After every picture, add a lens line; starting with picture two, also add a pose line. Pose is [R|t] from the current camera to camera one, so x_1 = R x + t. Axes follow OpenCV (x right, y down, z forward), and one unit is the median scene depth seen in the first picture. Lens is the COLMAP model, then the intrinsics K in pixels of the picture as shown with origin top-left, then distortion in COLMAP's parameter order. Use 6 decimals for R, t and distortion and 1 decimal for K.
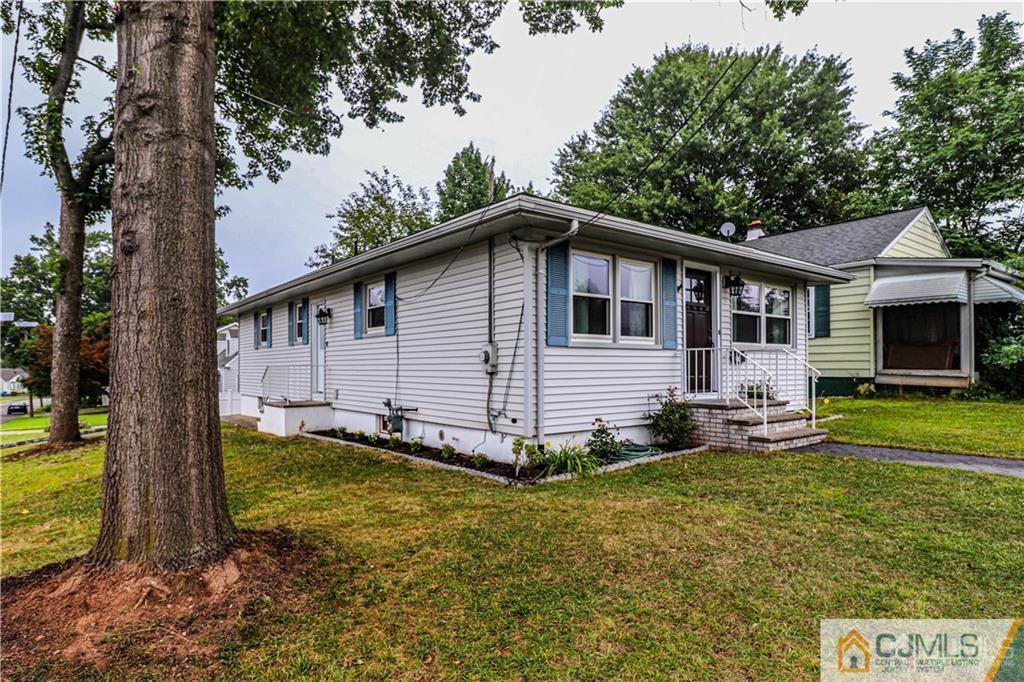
lens RADIAL K [[566.0, 0, 513.0], [0, 566.0, 362.6], [0, 0, 1]] dist [-0.000969, -0.000088]
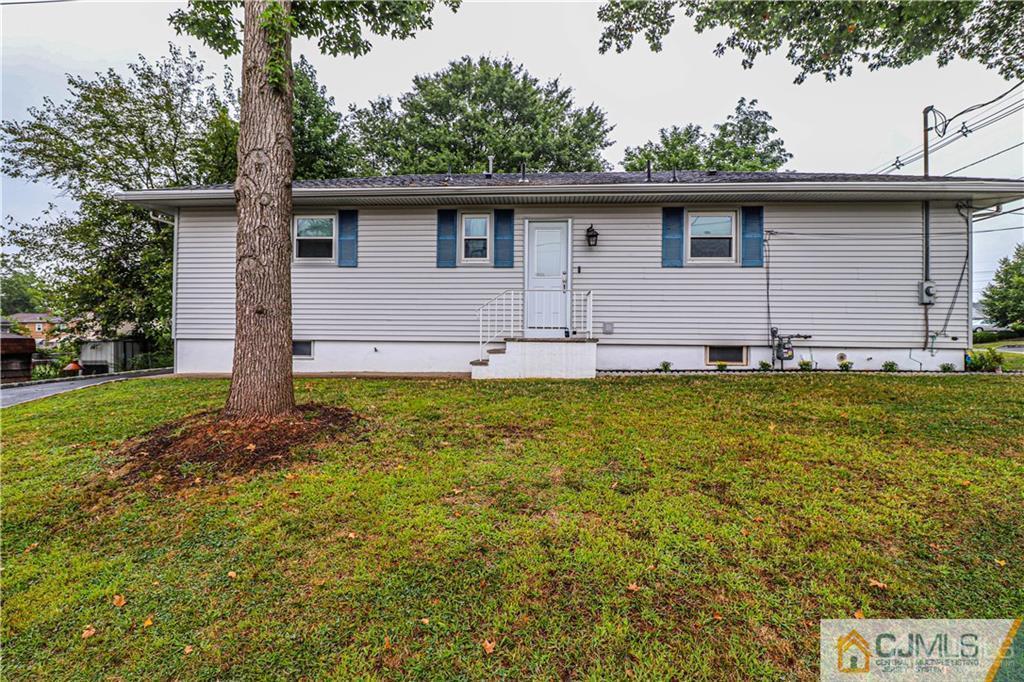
lens RADIAL K [[479.2, 0, 509.6], [0, 479.2, 340.5], [0, 0, 1]] dist [-0.000276, -0.013879]
pose [[0.683181, 0.000296, 0.730249, -1.094598], [-0.018968, 0.999670, 0.017341, 0.074360], [-0.730003, -0.025698, 0.682961, 0.688623]]
